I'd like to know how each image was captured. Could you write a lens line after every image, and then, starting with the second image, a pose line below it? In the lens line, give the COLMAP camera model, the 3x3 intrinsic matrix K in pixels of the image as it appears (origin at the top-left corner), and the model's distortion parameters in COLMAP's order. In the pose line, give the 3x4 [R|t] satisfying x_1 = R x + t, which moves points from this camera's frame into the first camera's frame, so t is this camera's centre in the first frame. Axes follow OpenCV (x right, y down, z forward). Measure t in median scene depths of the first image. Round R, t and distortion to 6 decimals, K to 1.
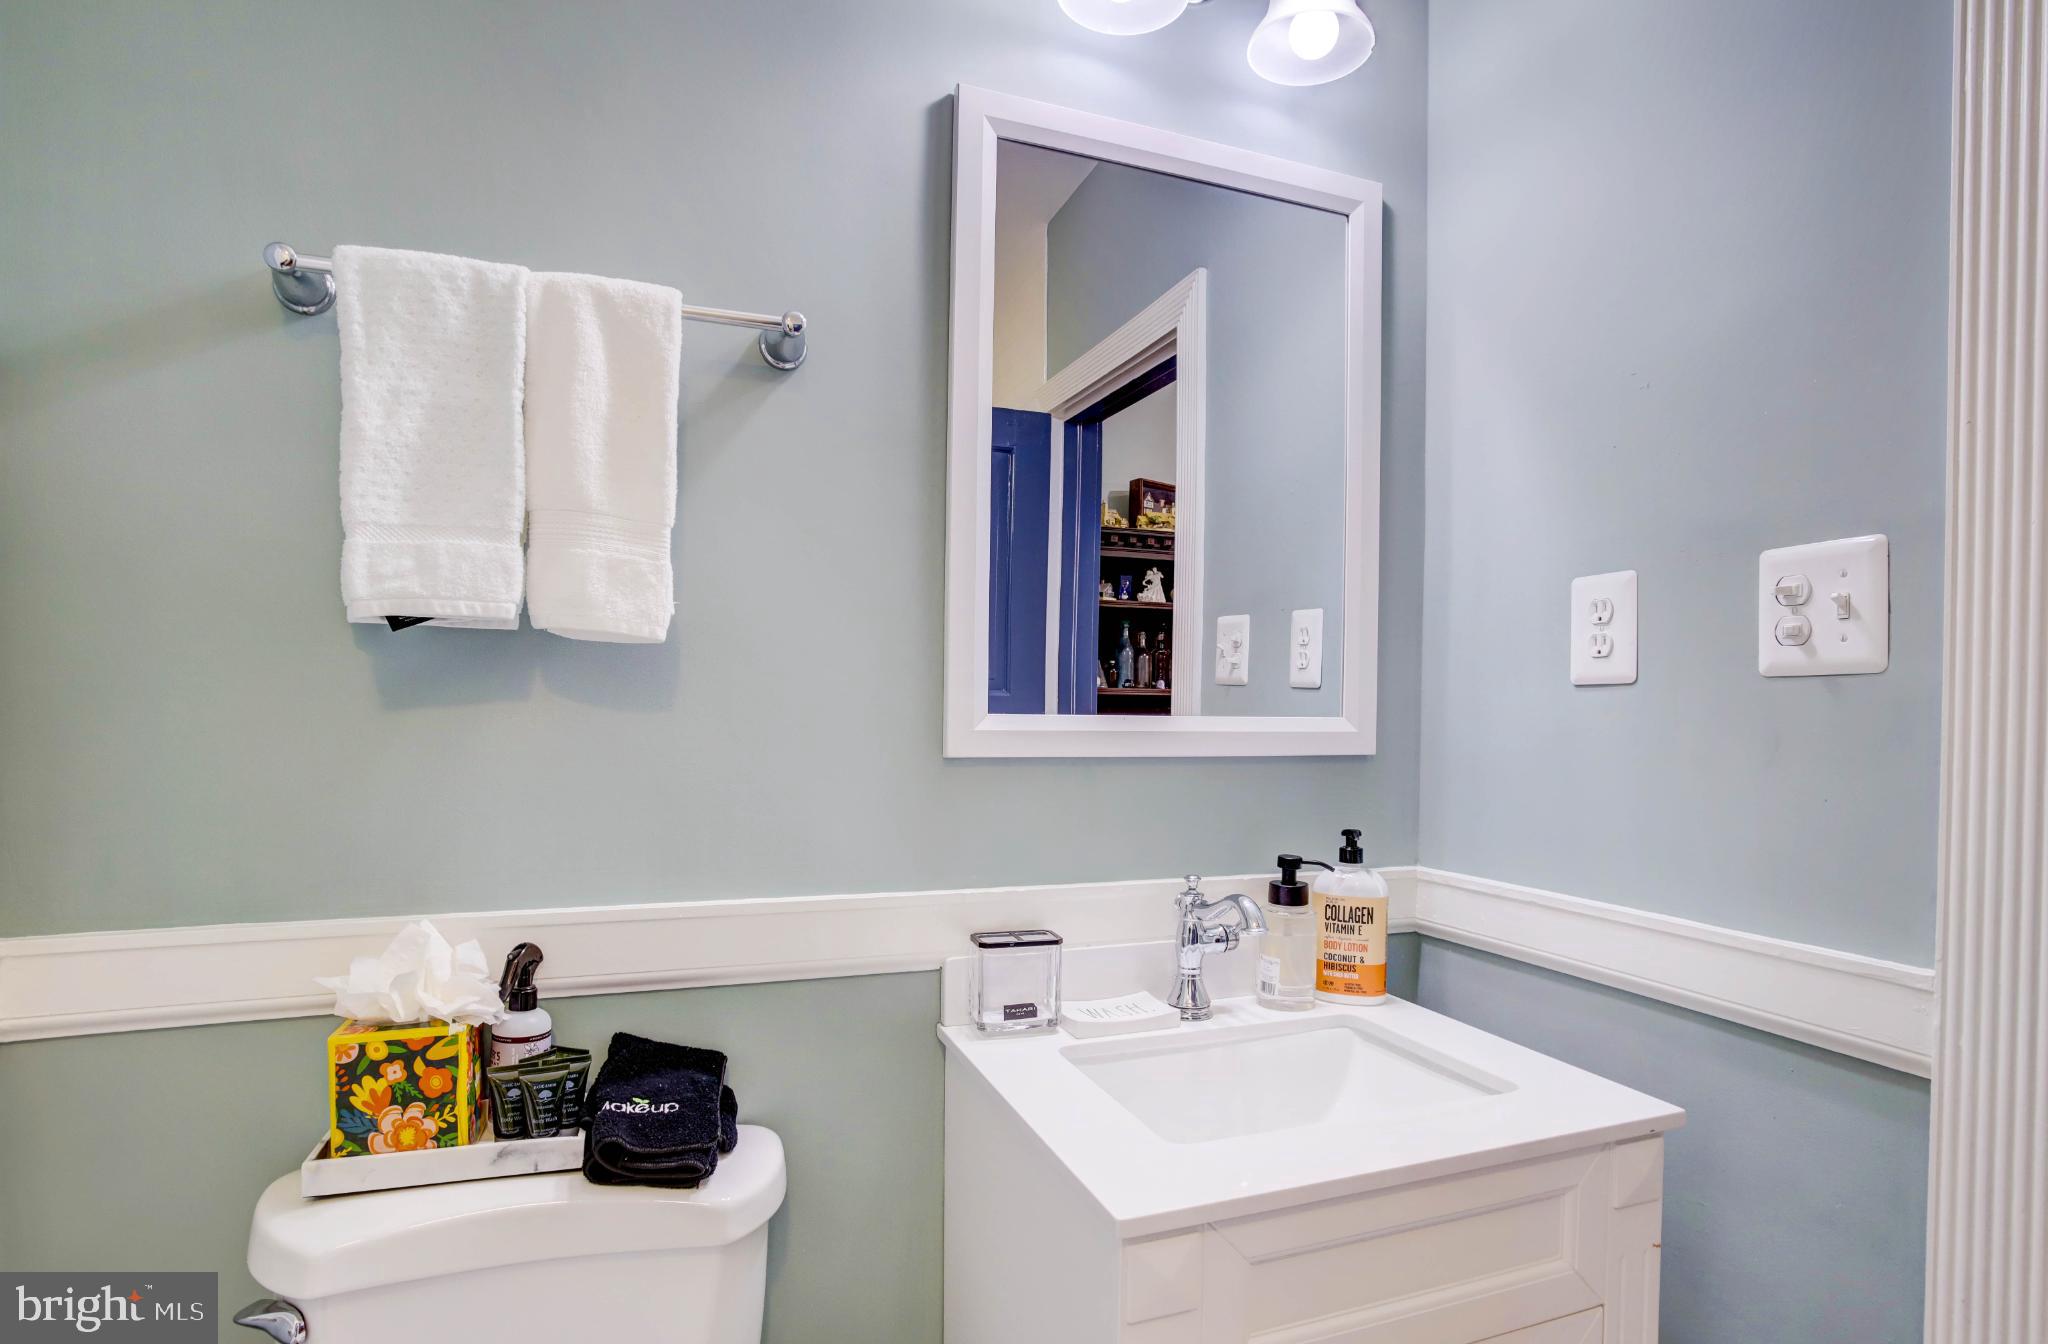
lens RADIAL K [[1039.1, 0, 1025.3], [0, 1039.1, 714.7], [0, 0, 1]] dist [-0.066408, 0.032093]
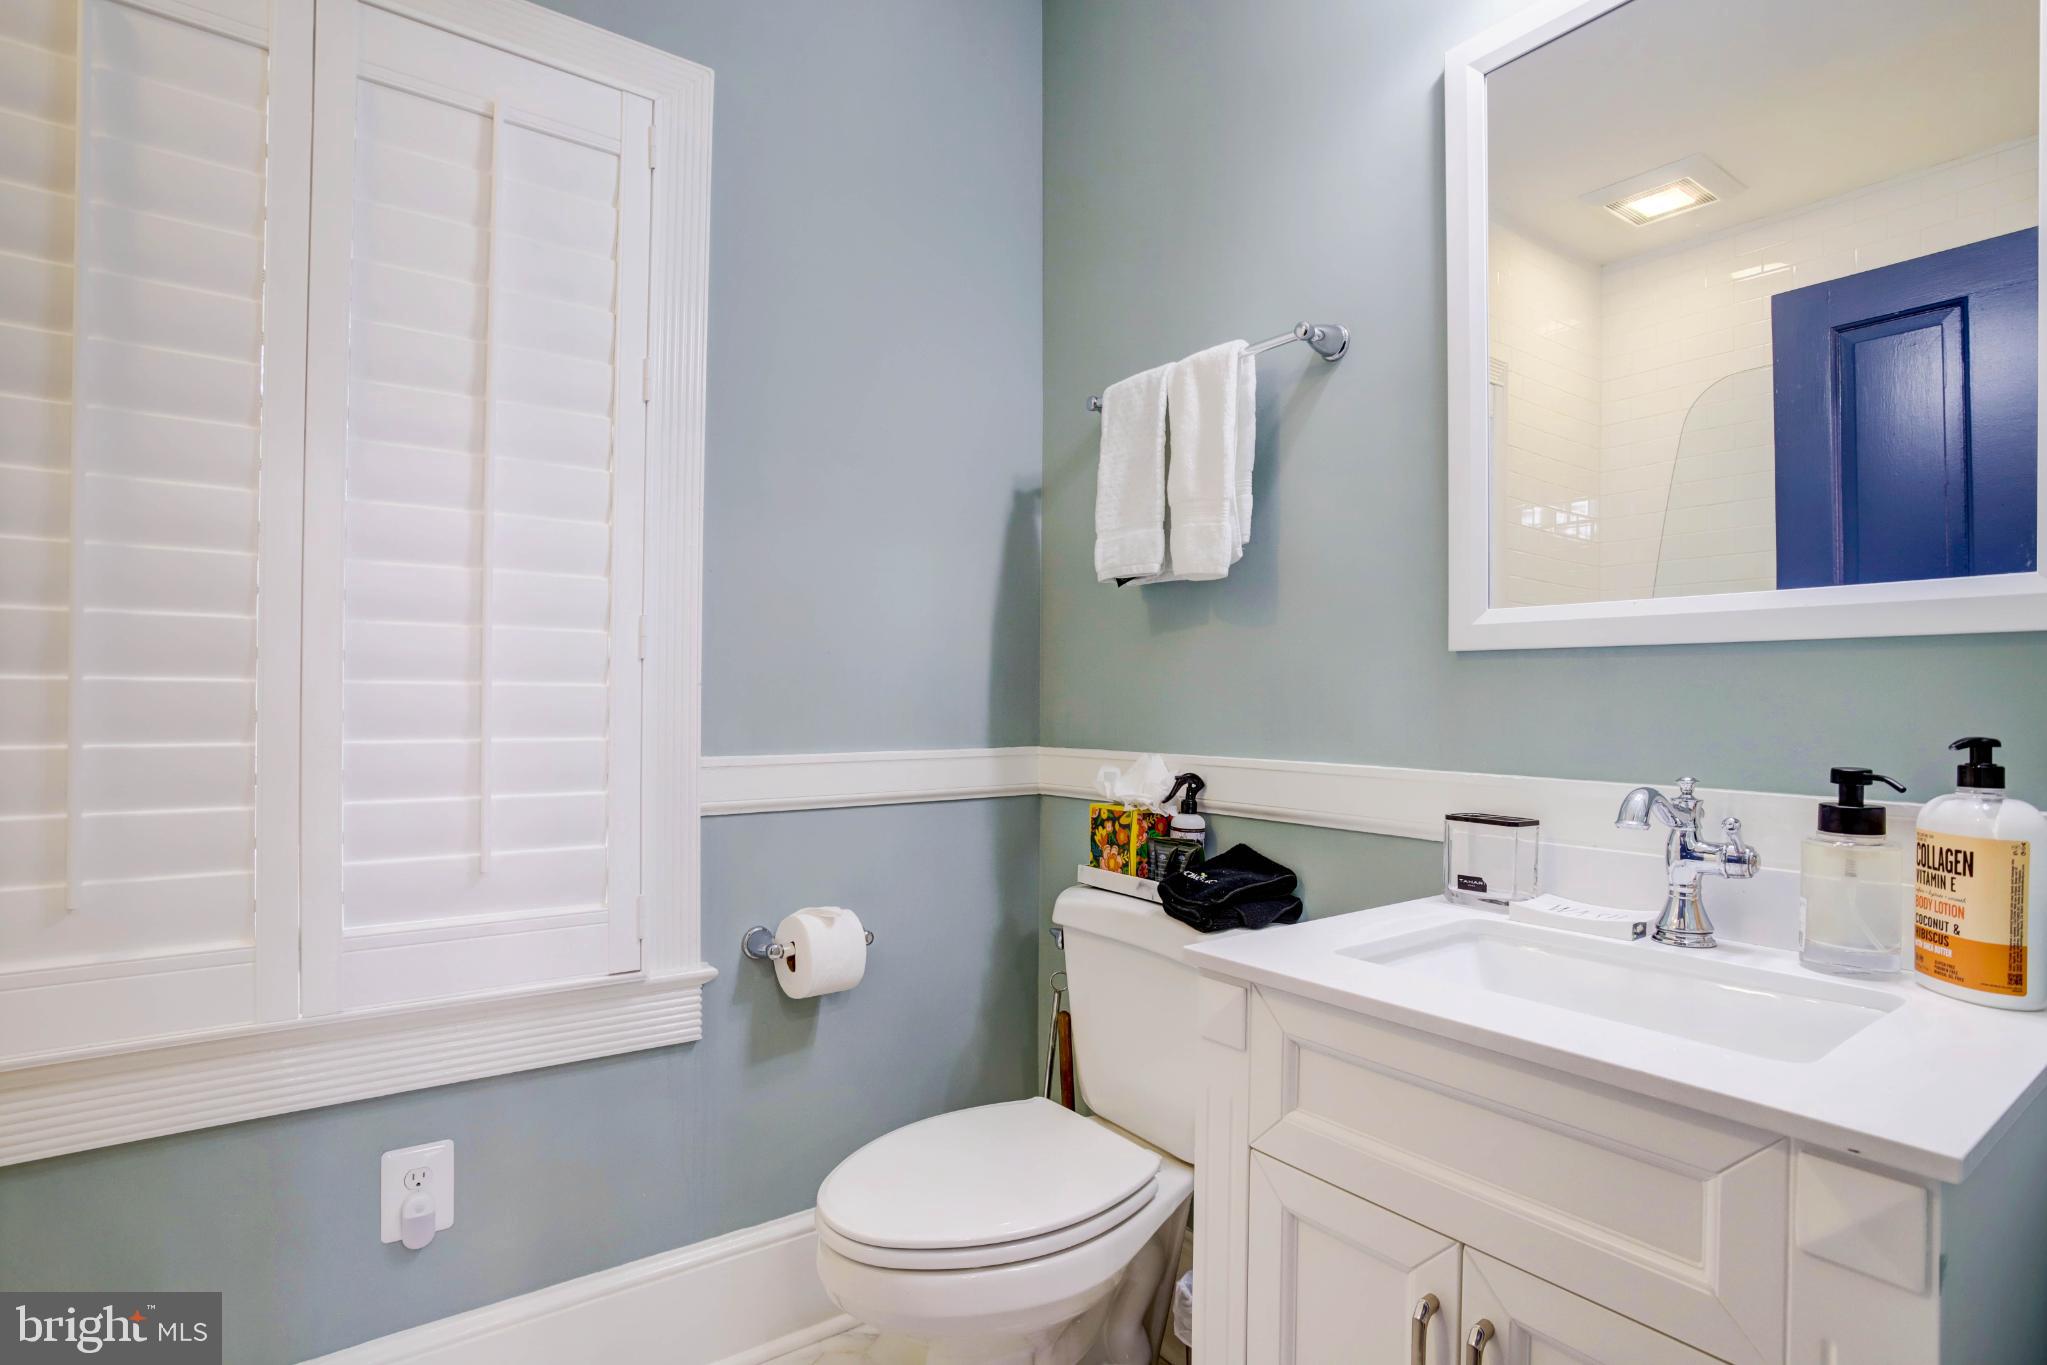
lens RADIAL K [[1016.9, 0, 1020.5], [0, 1016.9, 696.0], [0, 0, 1]] dist [-0.060956, 0.026580]
pose [[0.267260, -0.015770, -0.963495, 0.960485], [-0.015494, 0.999666, -0.020660, 0.136064], [0.963500, 0.020450, 0.266927, 0.303321]]
